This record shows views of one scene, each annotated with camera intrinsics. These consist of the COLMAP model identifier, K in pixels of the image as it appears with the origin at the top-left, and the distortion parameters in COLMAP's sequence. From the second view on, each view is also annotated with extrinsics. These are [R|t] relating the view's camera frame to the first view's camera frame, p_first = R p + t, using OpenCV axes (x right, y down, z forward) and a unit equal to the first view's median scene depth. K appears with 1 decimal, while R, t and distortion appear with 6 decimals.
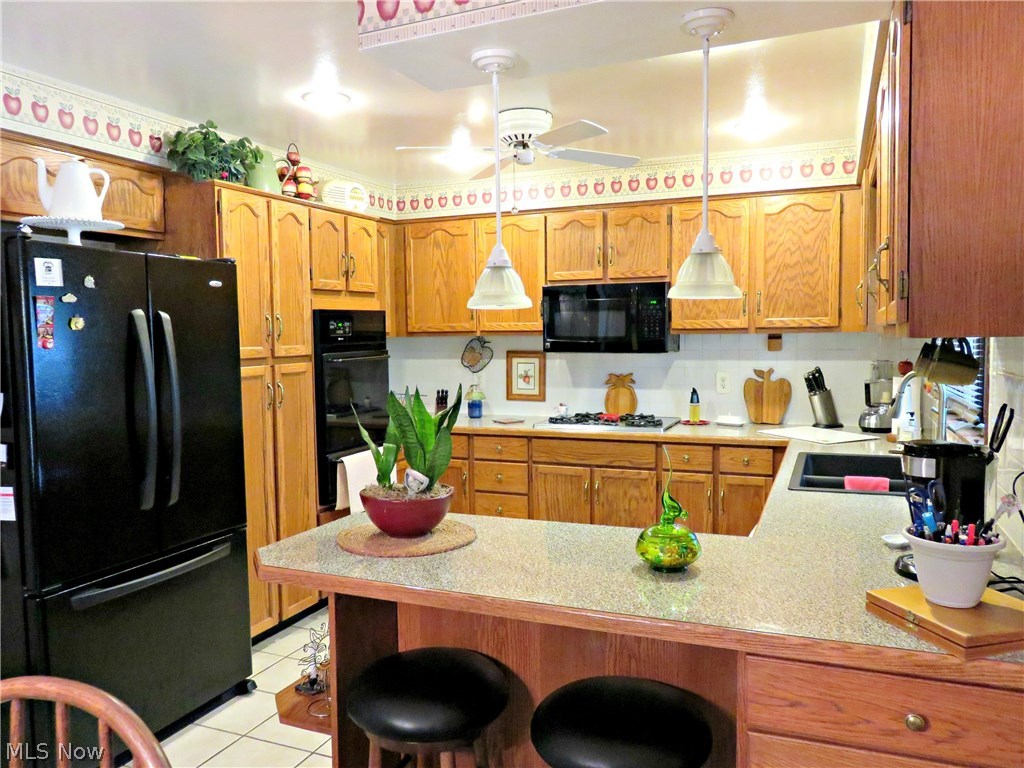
lens RADIAL K [[755.6, 0, 512.4], [0, 755.6, 382.0], [0, 0, 1]] dist [-0.022281, 0.005052]
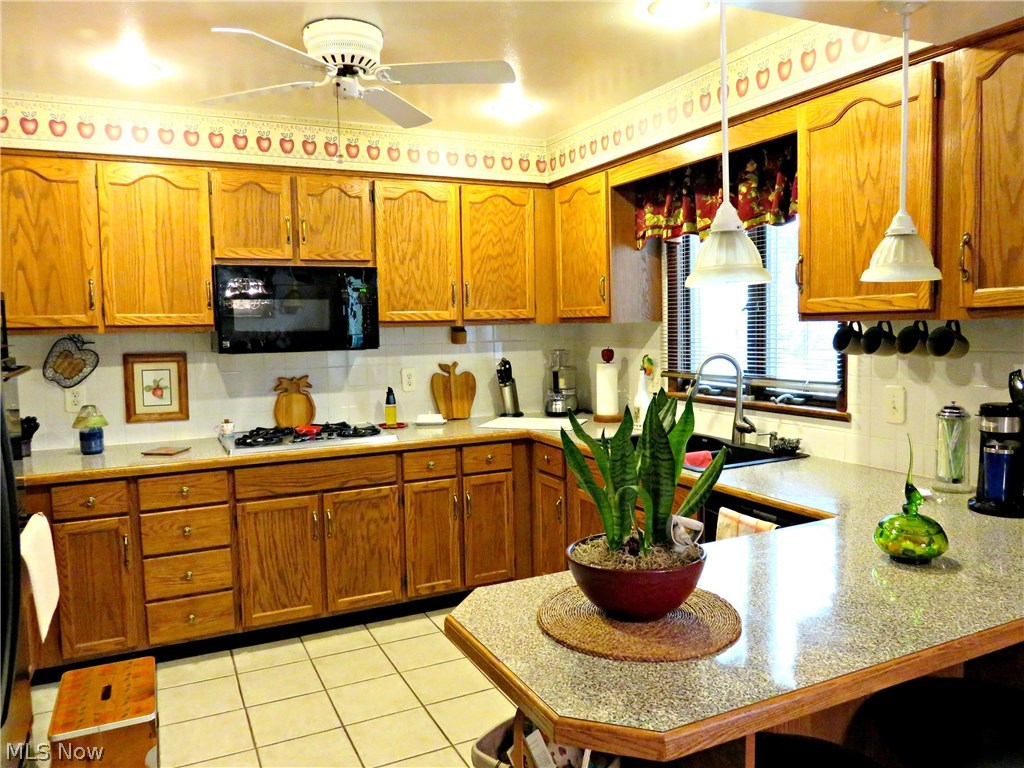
lens RADIAL K [[755.6, 0, 511.0], [0, 755.6, 382.9], [0, 0, 1]] dist [-0.022281, 0.005052]
pose [[0.662544, -0.060977, 0.746536, -0.342762], [0.059018, 0.997832, 0.029125, -0.015500], [-0.746694, 0.024763, 0.664707, 0.301700]]
